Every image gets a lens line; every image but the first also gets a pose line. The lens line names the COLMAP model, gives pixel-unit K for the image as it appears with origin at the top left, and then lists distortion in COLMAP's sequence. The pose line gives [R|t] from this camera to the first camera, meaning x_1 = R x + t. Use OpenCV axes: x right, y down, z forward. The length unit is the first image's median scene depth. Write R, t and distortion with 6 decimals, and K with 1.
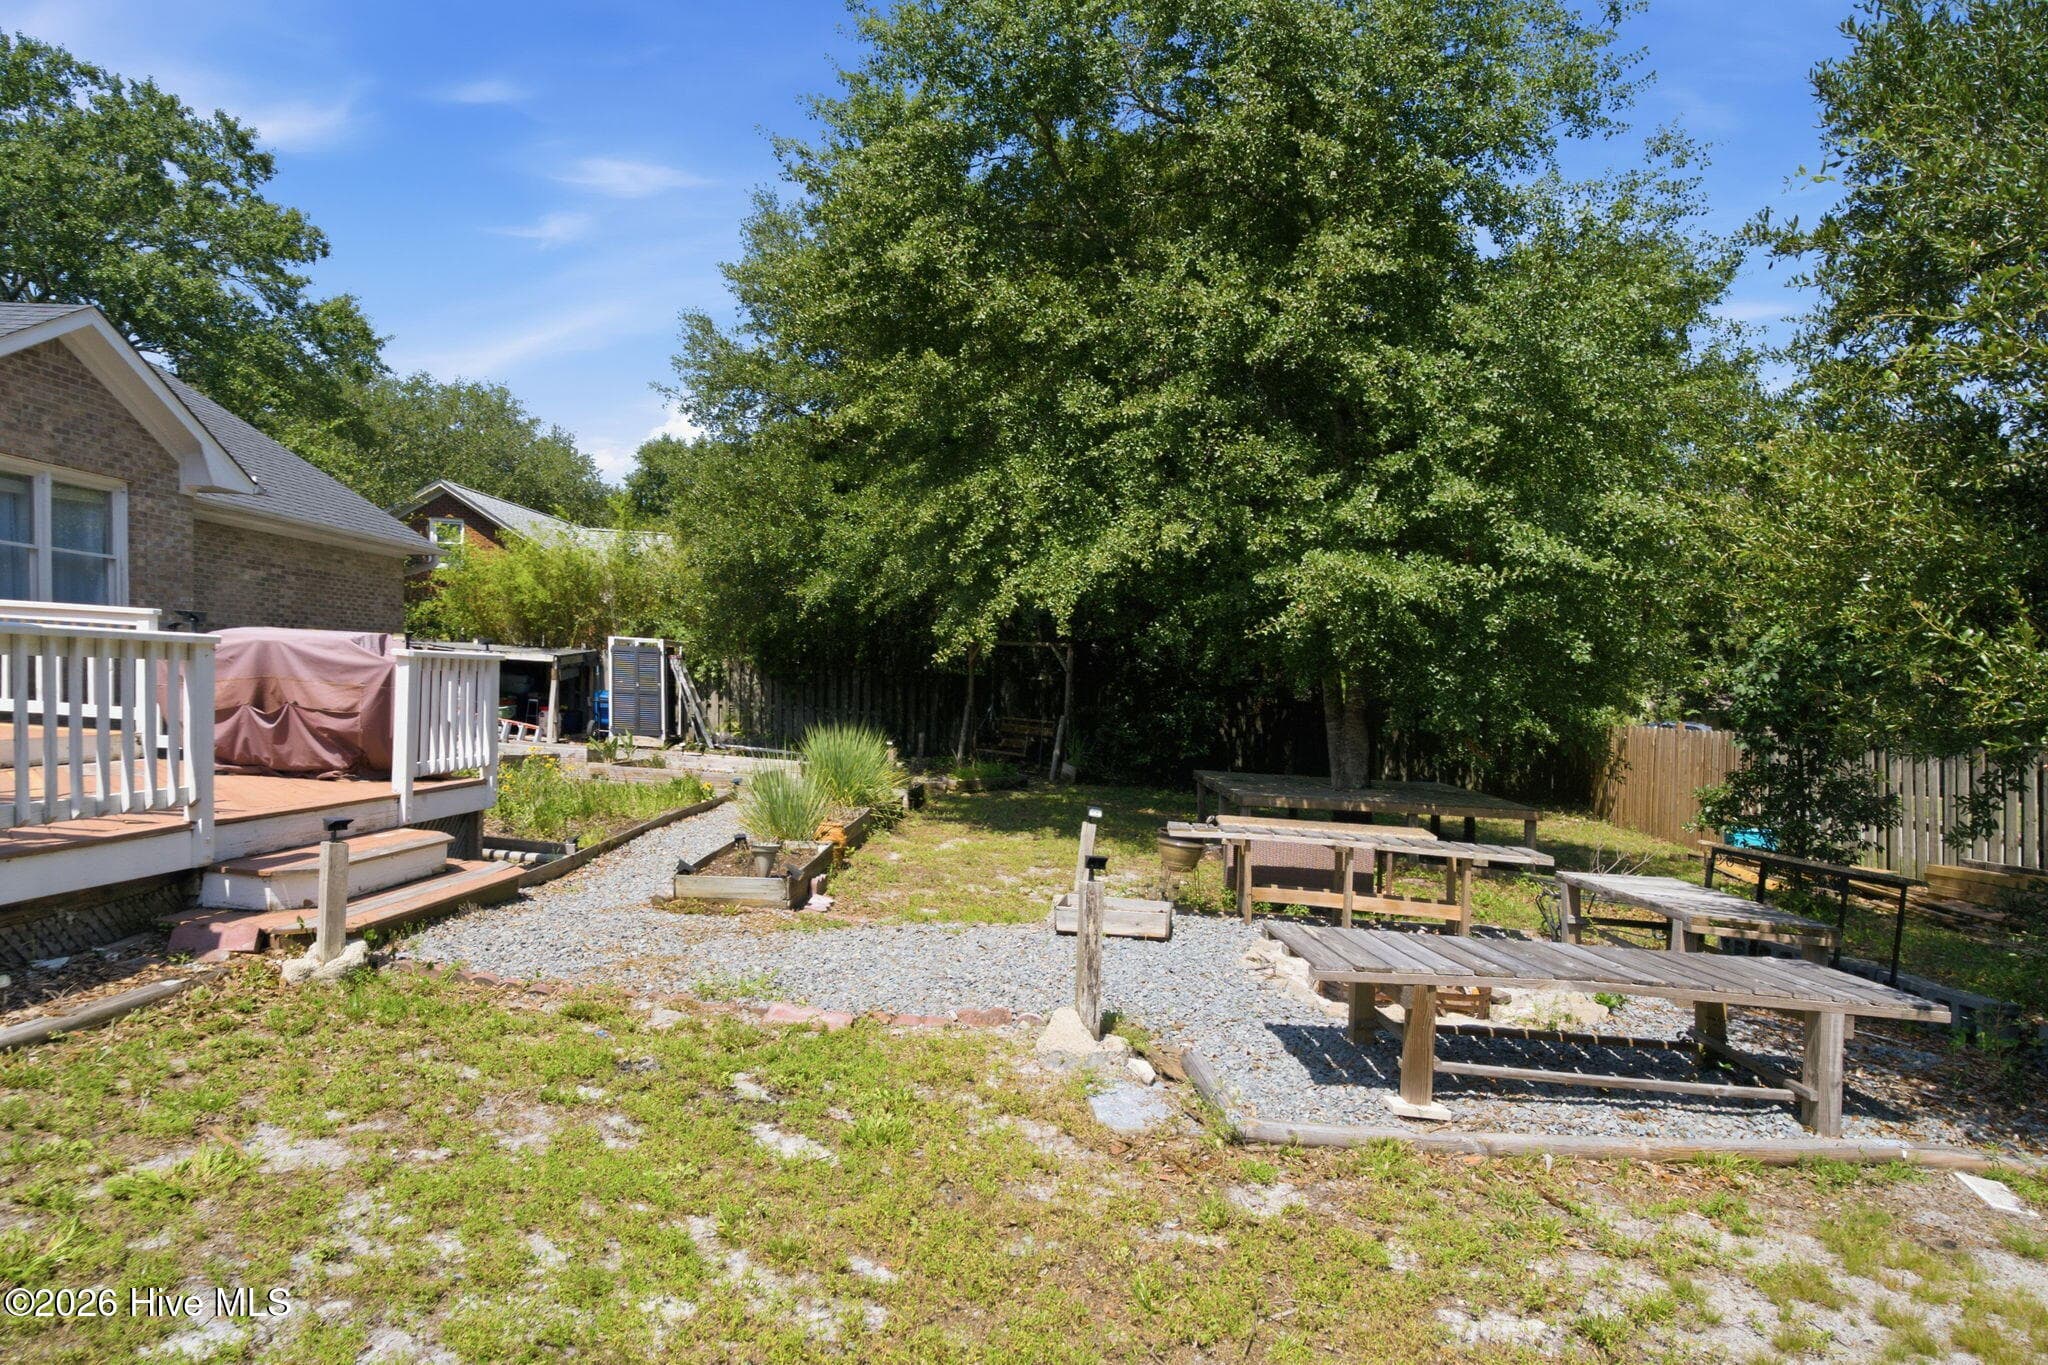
lens RADIAL K [[1029.2, 0, 995.6], [0, 1029.2, 682.8], [0, 0, 1]] dist [-0.019147, 0.005802]
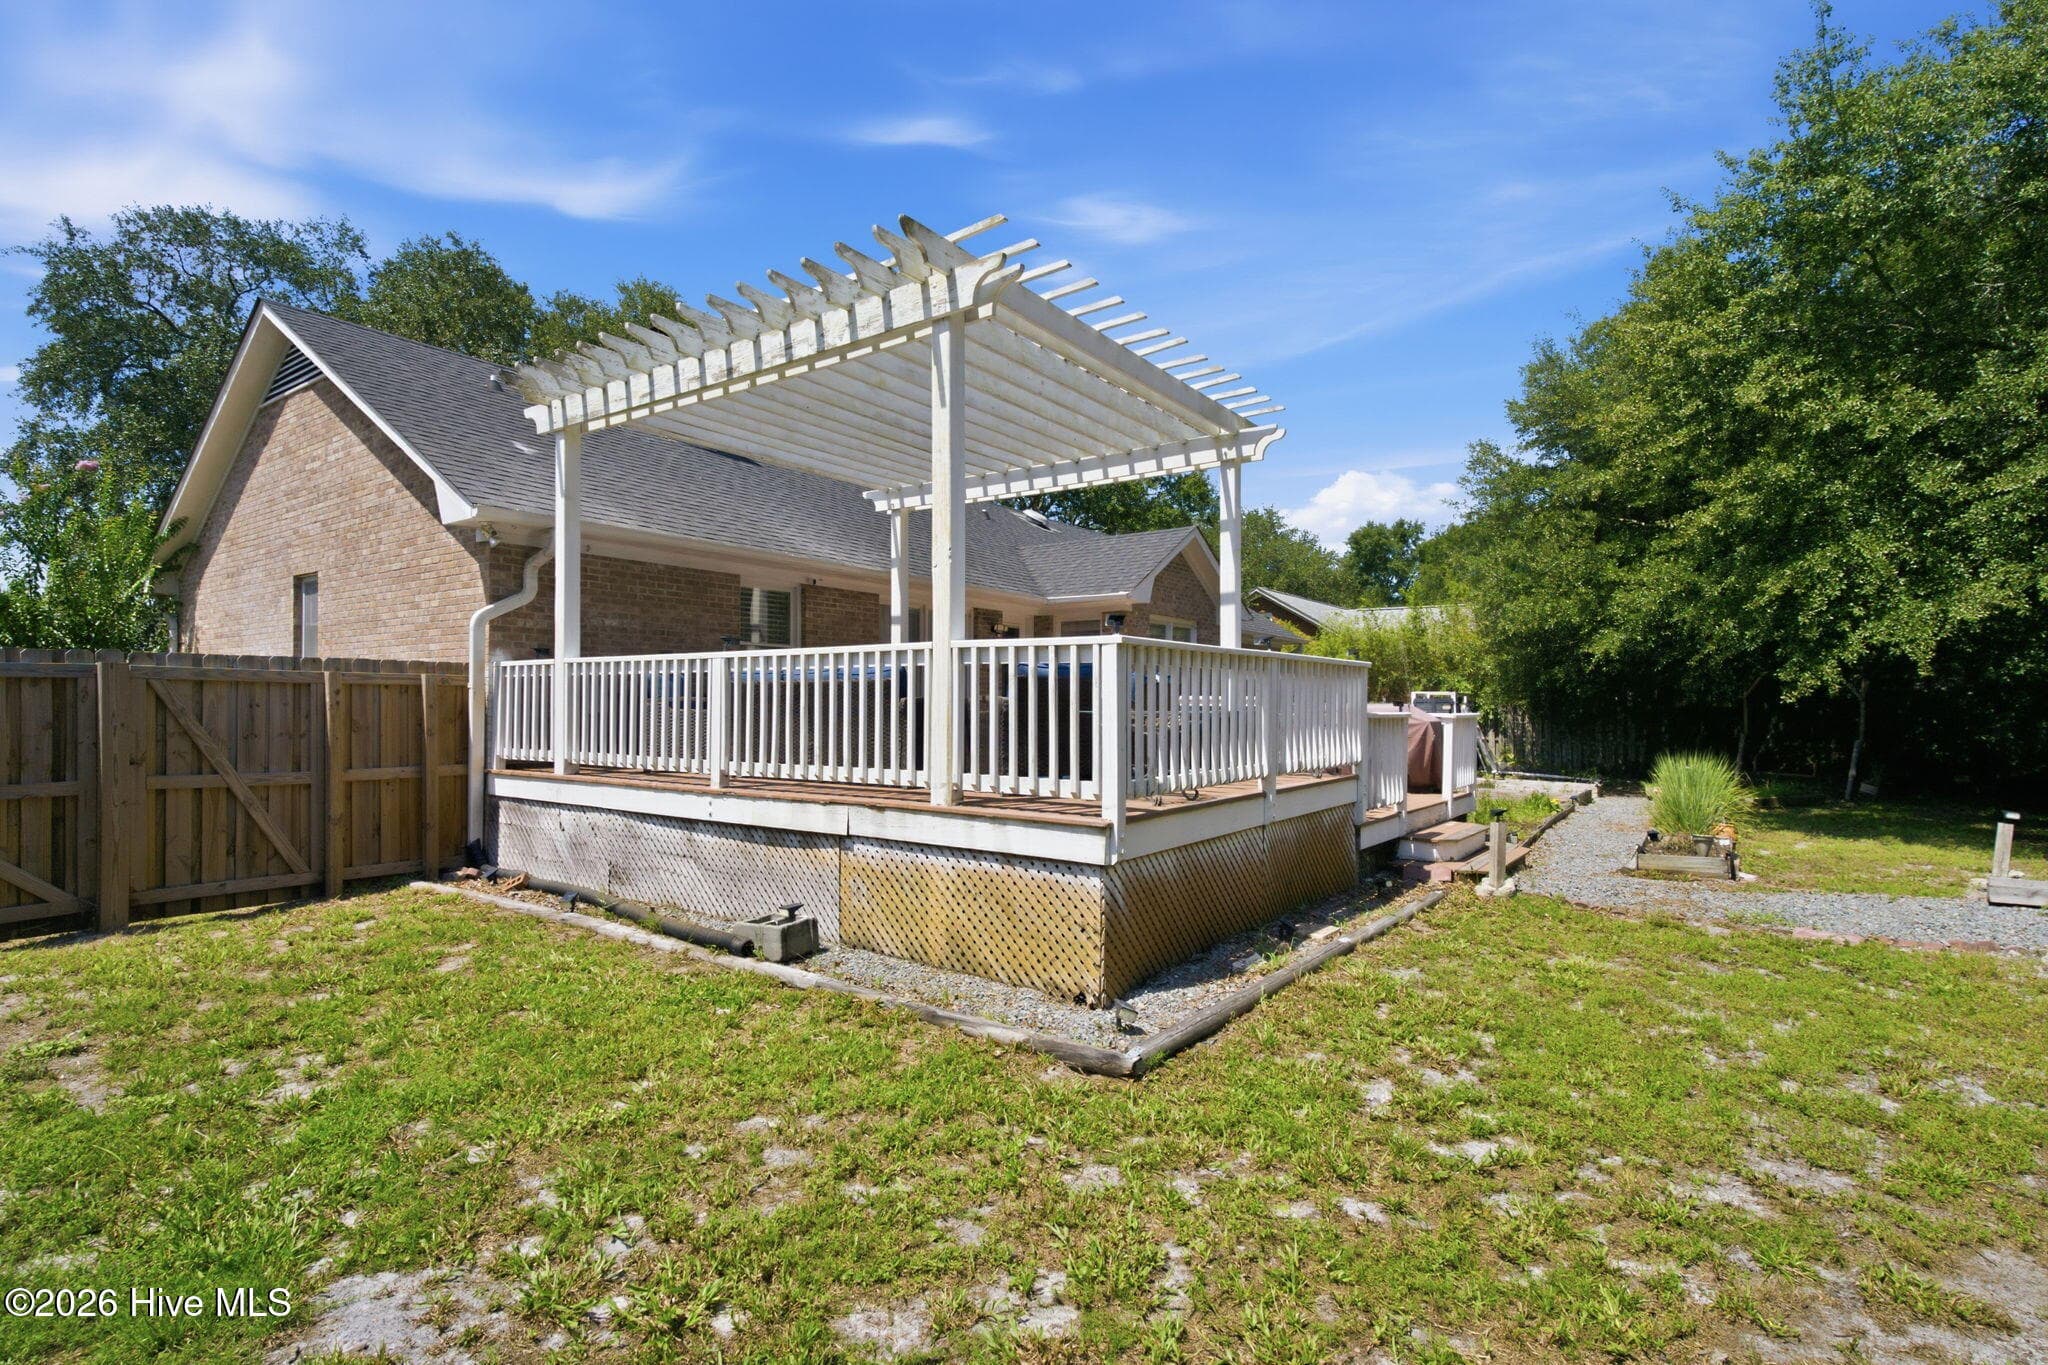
lens RADIAL K [[952.2, 0, 1025.2], [0, 952.2, 728.0], [0, 0, 1]] dist [0.001997, -0.000063]
pose [[0.858234, -0.040355, -0.511670, -0.261537], [0.045506, 0.998961, -0.002458, -0.027989], [0.511238, -0.021175, 0.859178, -0.496077]]
